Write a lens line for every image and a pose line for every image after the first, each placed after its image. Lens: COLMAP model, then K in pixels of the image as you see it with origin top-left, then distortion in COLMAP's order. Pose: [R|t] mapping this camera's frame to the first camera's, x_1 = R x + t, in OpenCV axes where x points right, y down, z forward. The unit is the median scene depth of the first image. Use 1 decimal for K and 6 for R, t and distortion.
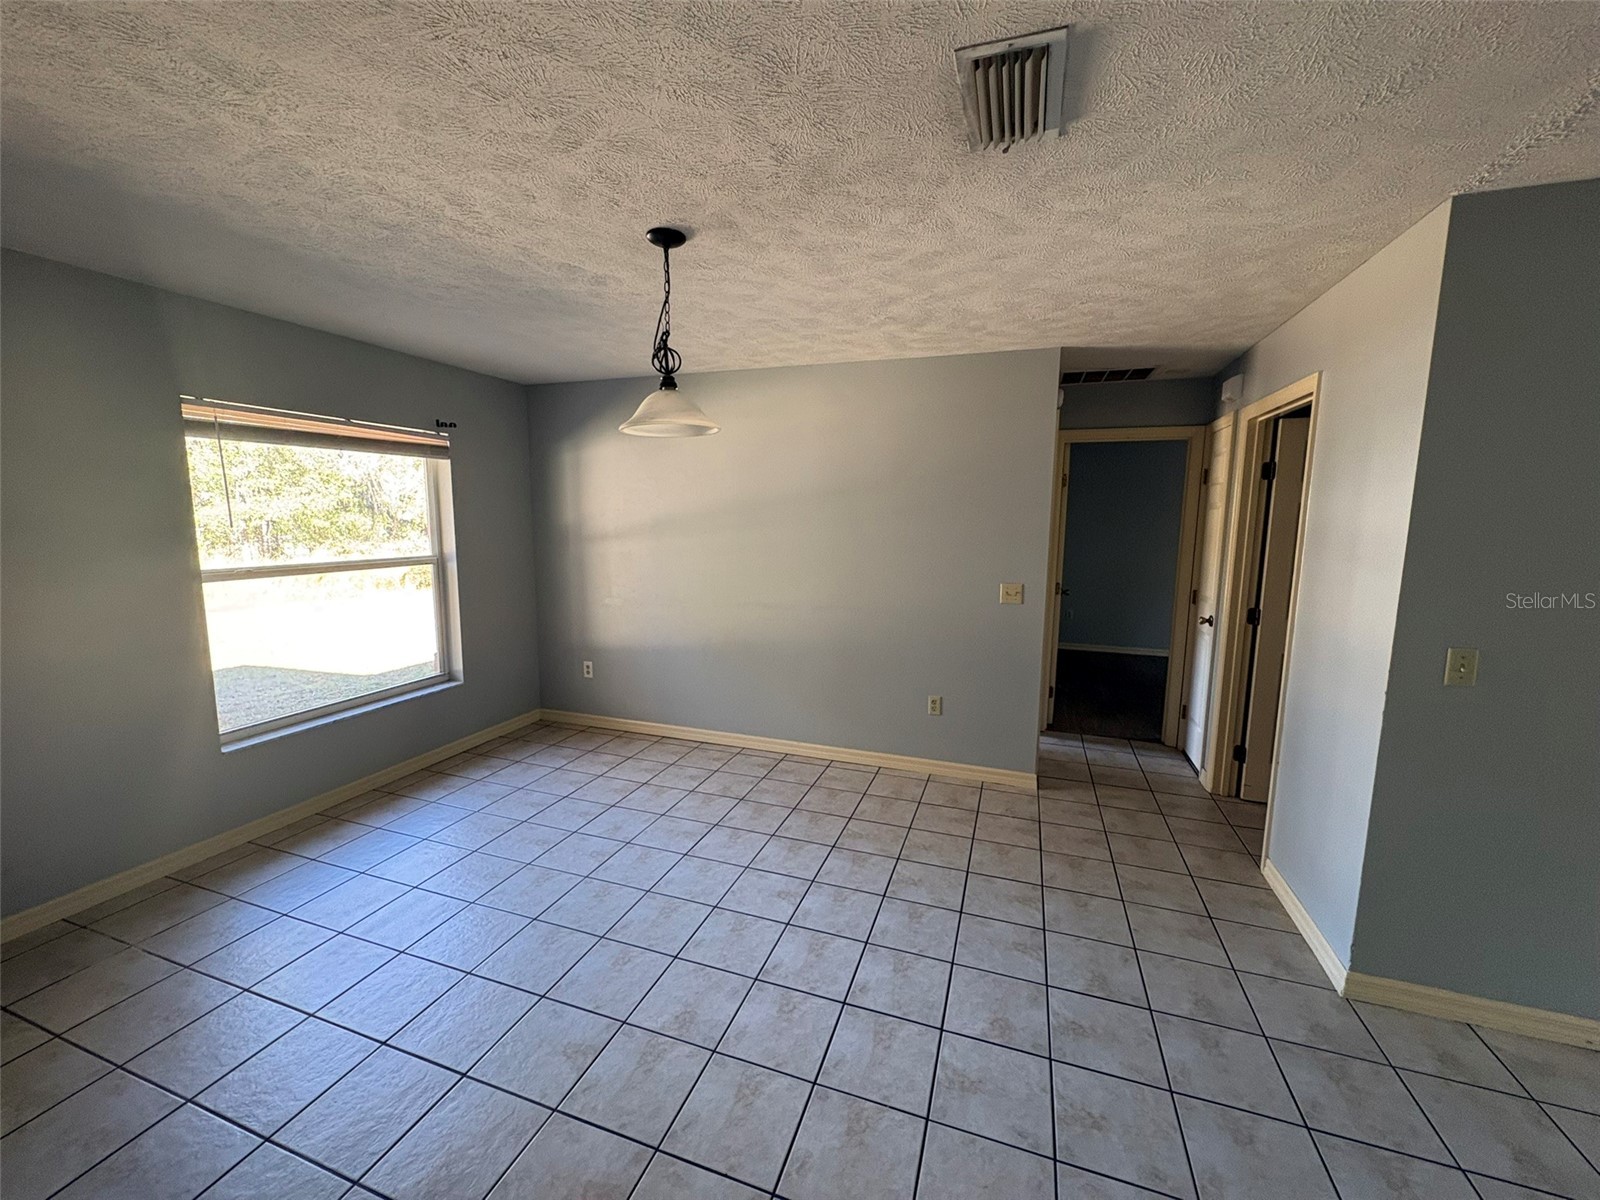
lens RADIAL K [[638.6, 0, 800.0], [0, 638.6, 600.0], [0, 0, 1]] dist [-0.001726, -0.000157]
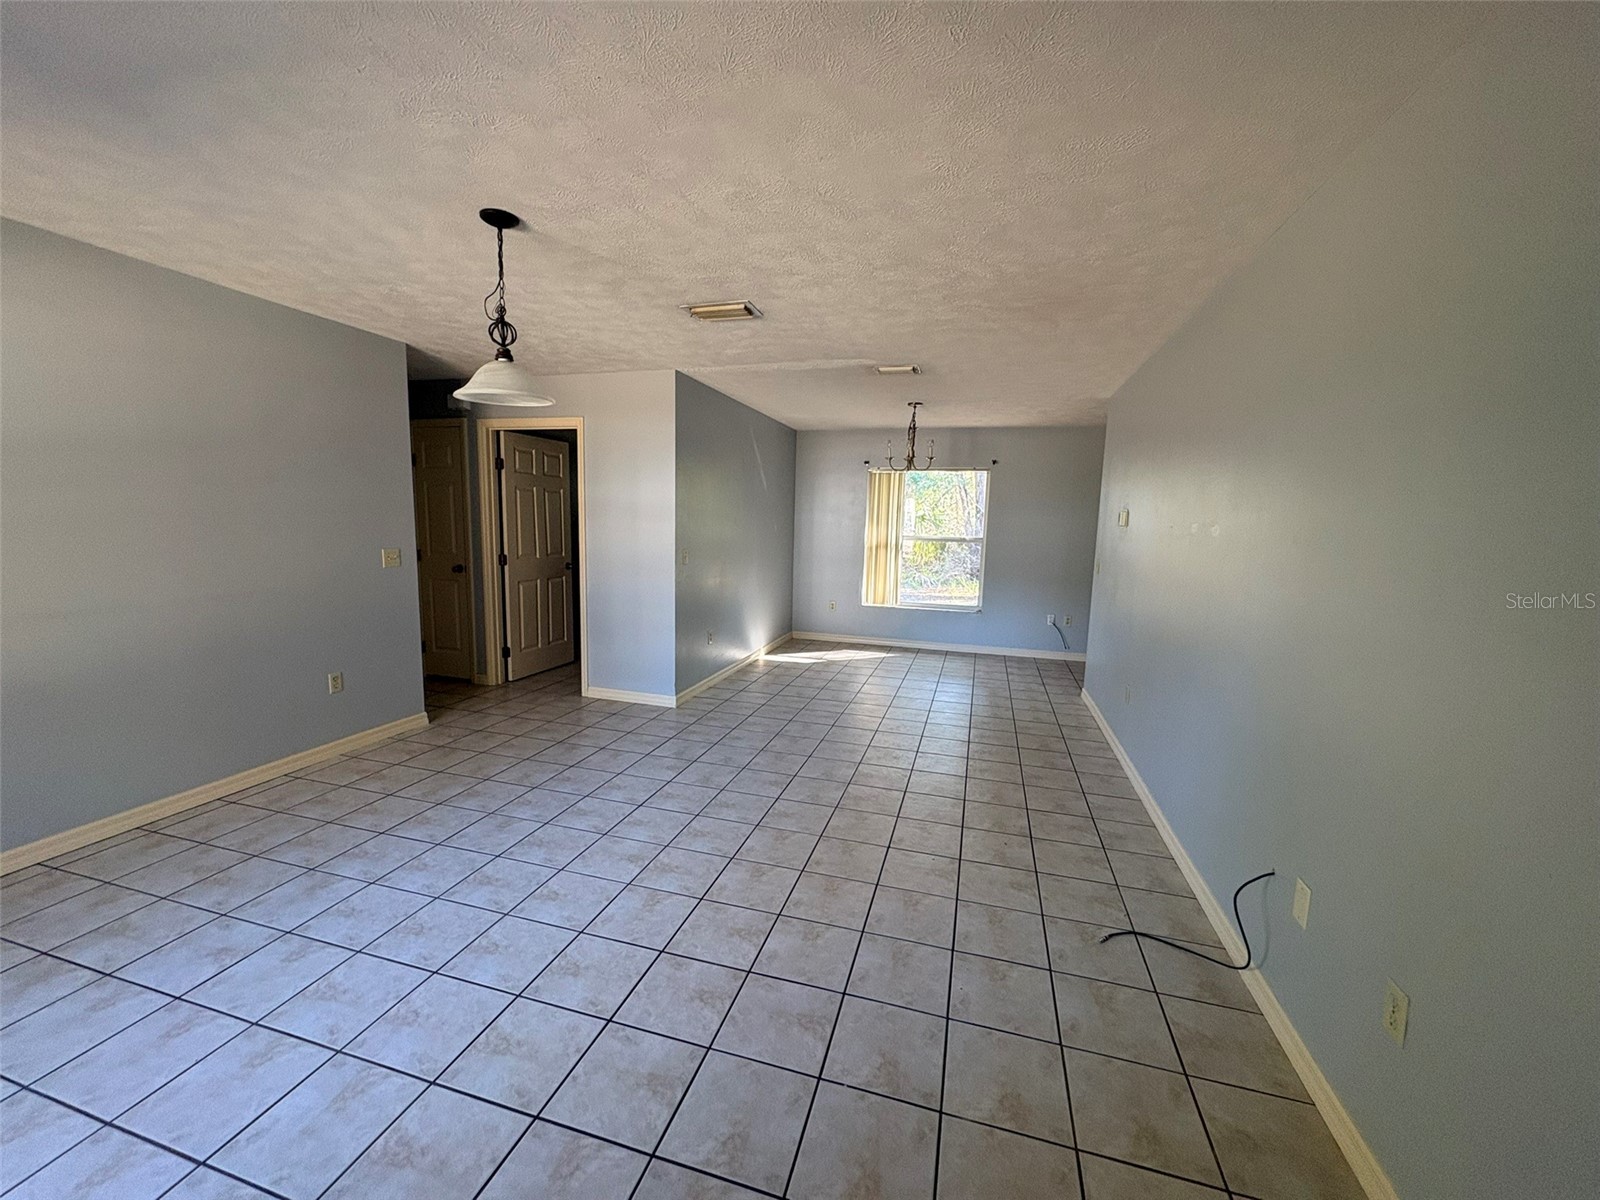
lens RADIAL K [[638.6, 0, 800.0], [0, 638.6, 600.0], [0, 0, 1]] dist [-0.001726, -0.000157]
pose [[-0.058256, -0.136898, 0.988871, -0.927529], [0.105262, 0.984189, 0.142451, -0.023752], [-0.992737, 0.112389, -0.042925, 0.412480]]
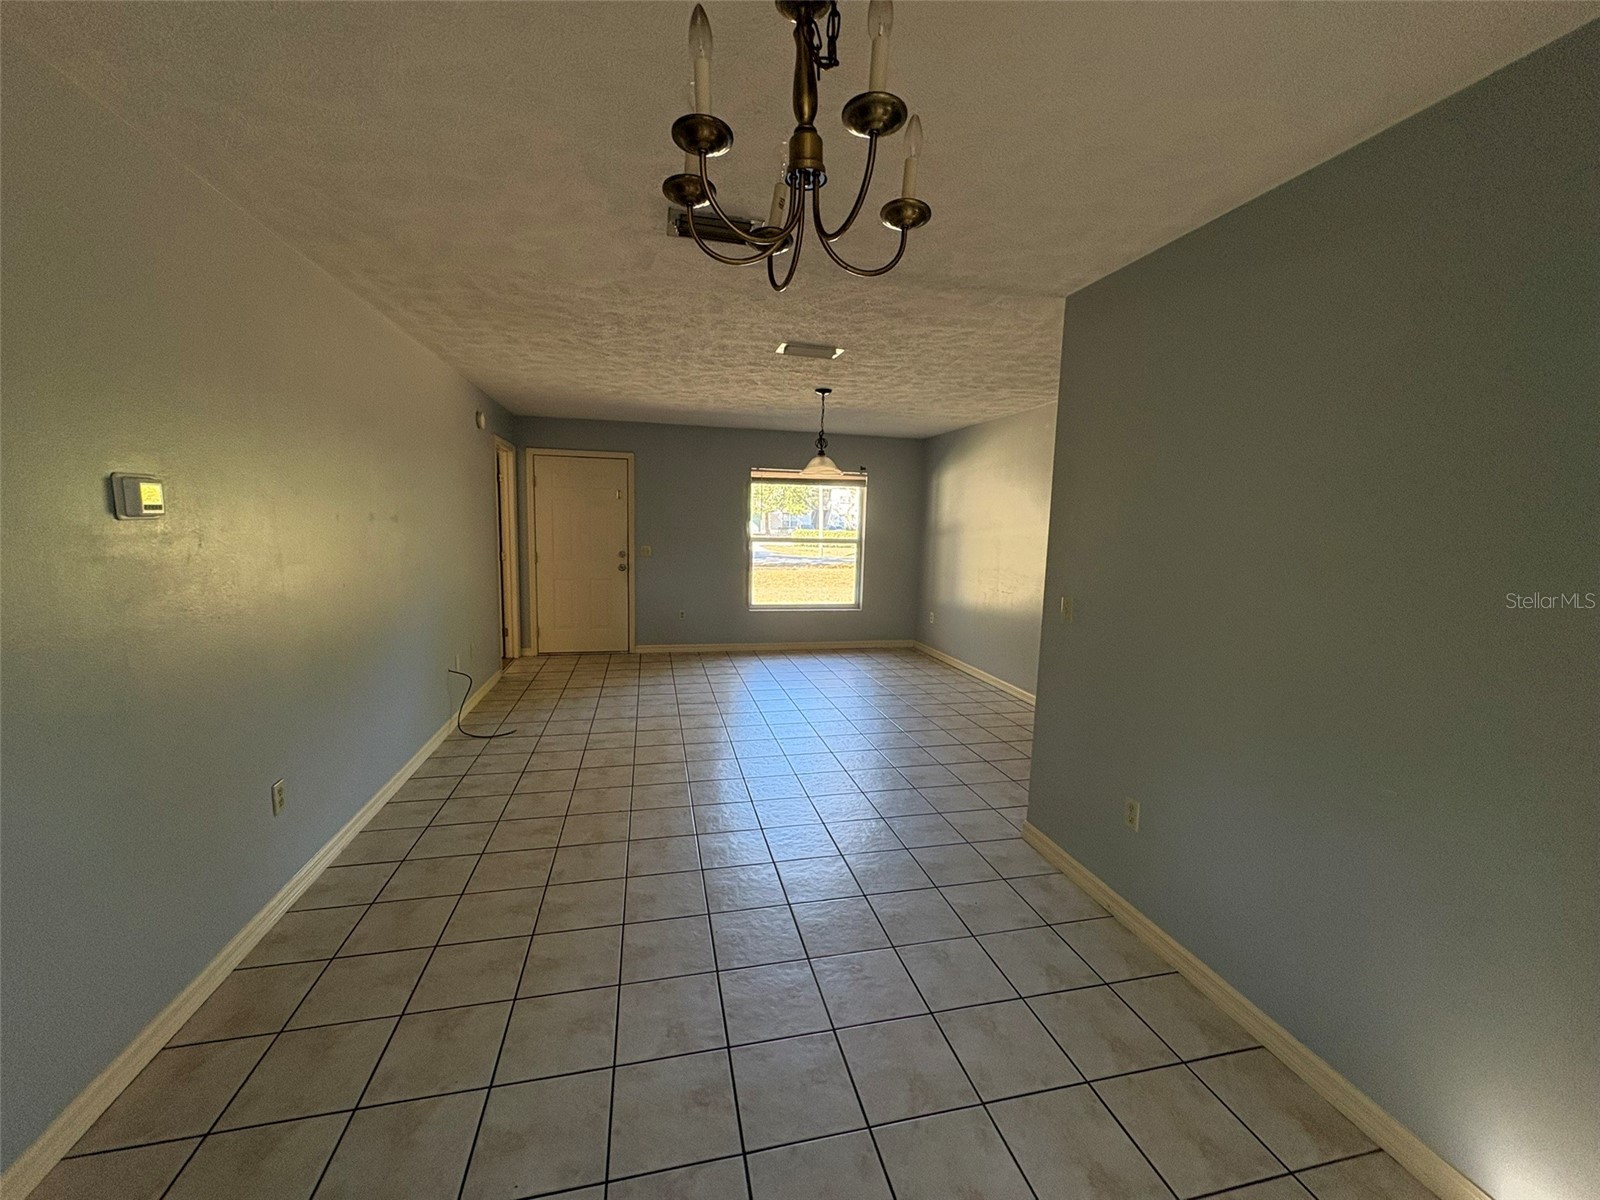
lens RADIAL K [[638.6, 0, 800.0], [0, 638.6, 600.0], [0, 0, 1]] dist [-0.001726, -0.000157]
pose [[0.538061, 0.105832, -0.836236, 1.167491], [-0.130030, 0.990633, 0.041706, 0.063595], [0.832816, 0.086295, 0.546782, -0.173980]]
